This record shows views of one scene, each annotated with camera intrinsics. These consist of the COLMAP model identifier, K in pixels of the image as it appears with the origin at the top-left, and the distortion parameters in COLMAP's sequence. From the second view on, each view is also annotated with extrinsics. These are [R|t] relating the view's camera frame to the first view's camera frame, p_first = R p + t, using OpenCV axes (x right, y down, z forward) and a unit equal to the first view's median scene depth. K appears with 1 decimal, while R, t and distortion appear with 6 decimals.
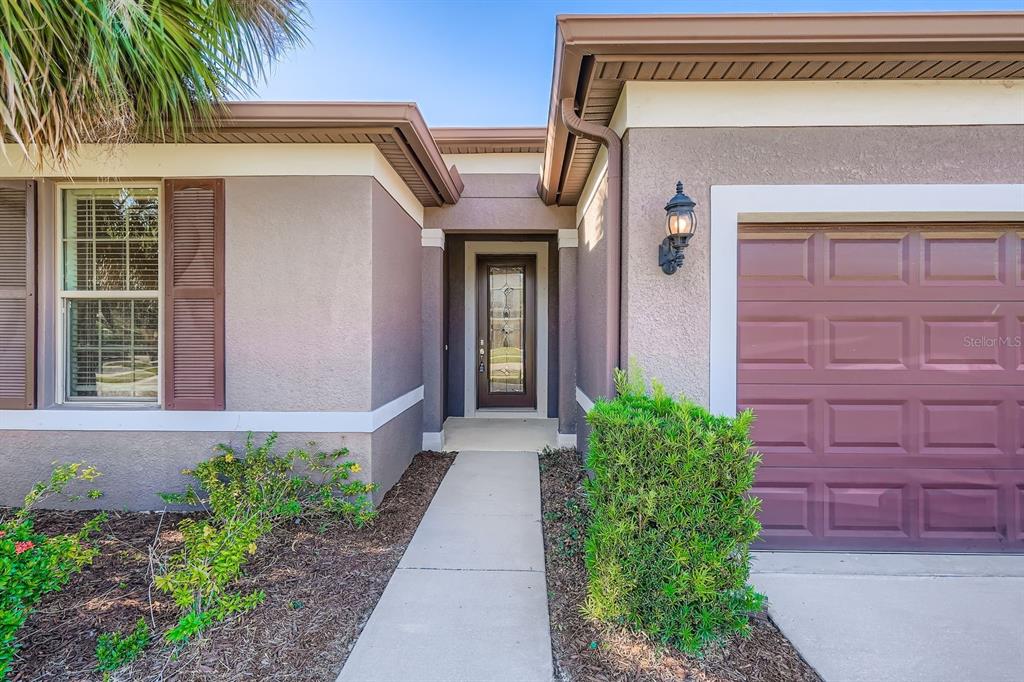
lens RADIAL K [[462.9, 0, 512.0], [0, 462.9, 341.0], [0, 0, 1]] dist [-0.015835, -0.000243]
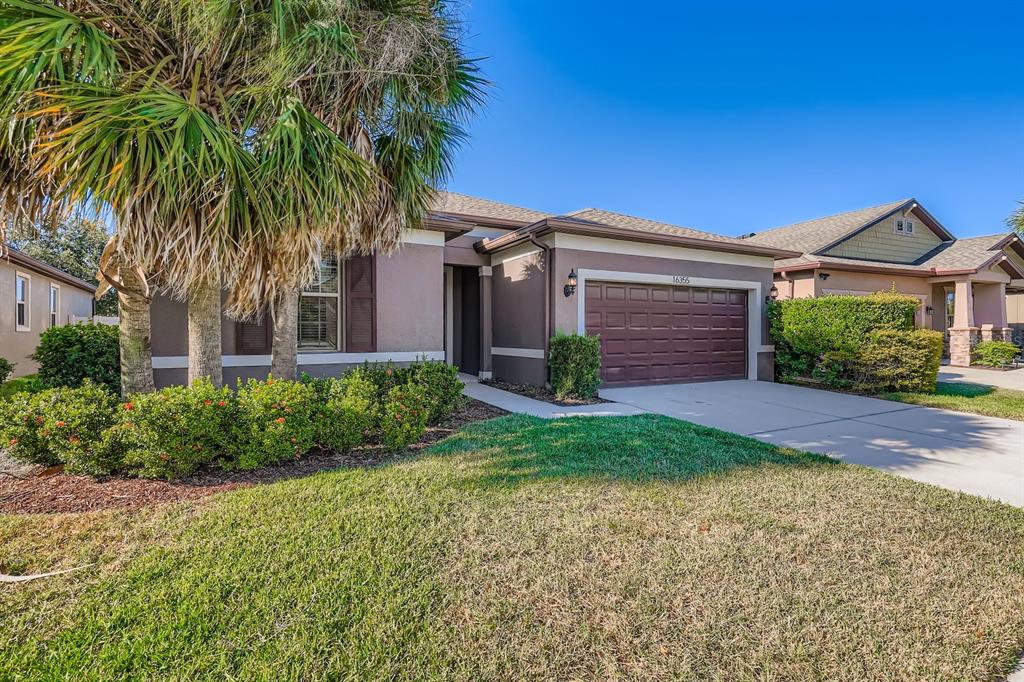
lens RADIAL K [[473.4, 0, 513.9], [0, 473.4, 328.3], [0, 0, 1]] dist [0.000901, -0.001019]
pose [[0.870619, 0.000750, 0.491958, -1.130167], [0.011592, 0.999690, -0.022037, 0.097014], [-0.491822, 0.024889, 0.870340, -1.165164]]
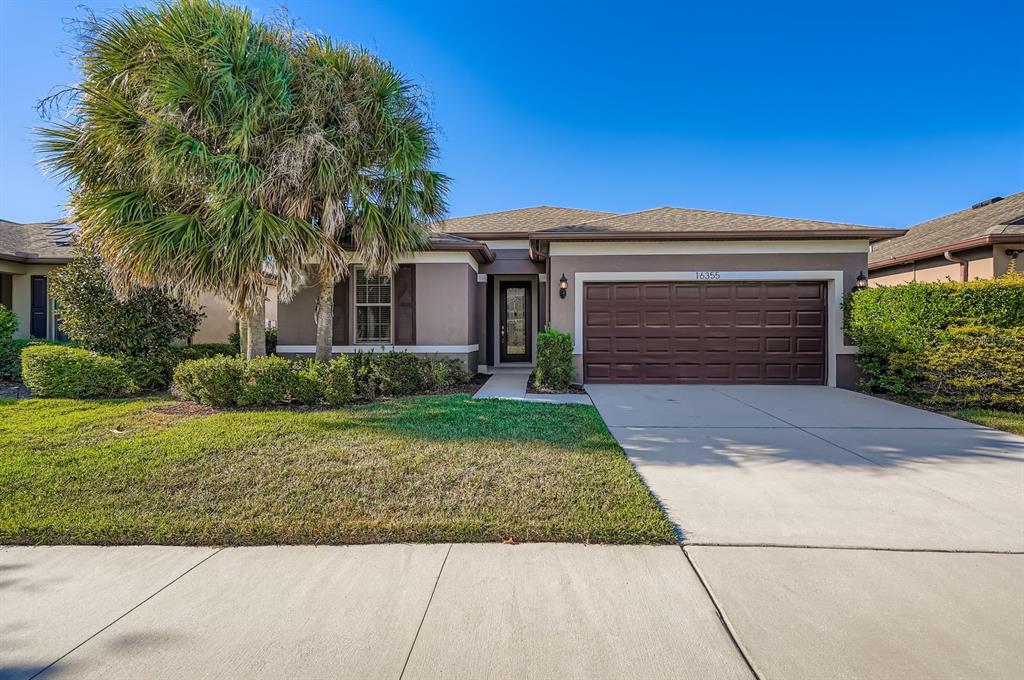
lens RADIAL K [[453.2, 0, 512.0], [0, 453.2, 340.0], [0, 0, 1]] dist [-0.001681, -0.000333]
pose [[0.999758, -0.003241, -0.021772, 0.027624], [0.003122, 0.999980, -0.005462, 0.133748], [0.021789, 0.005392, 0.999748, -1.773153]]
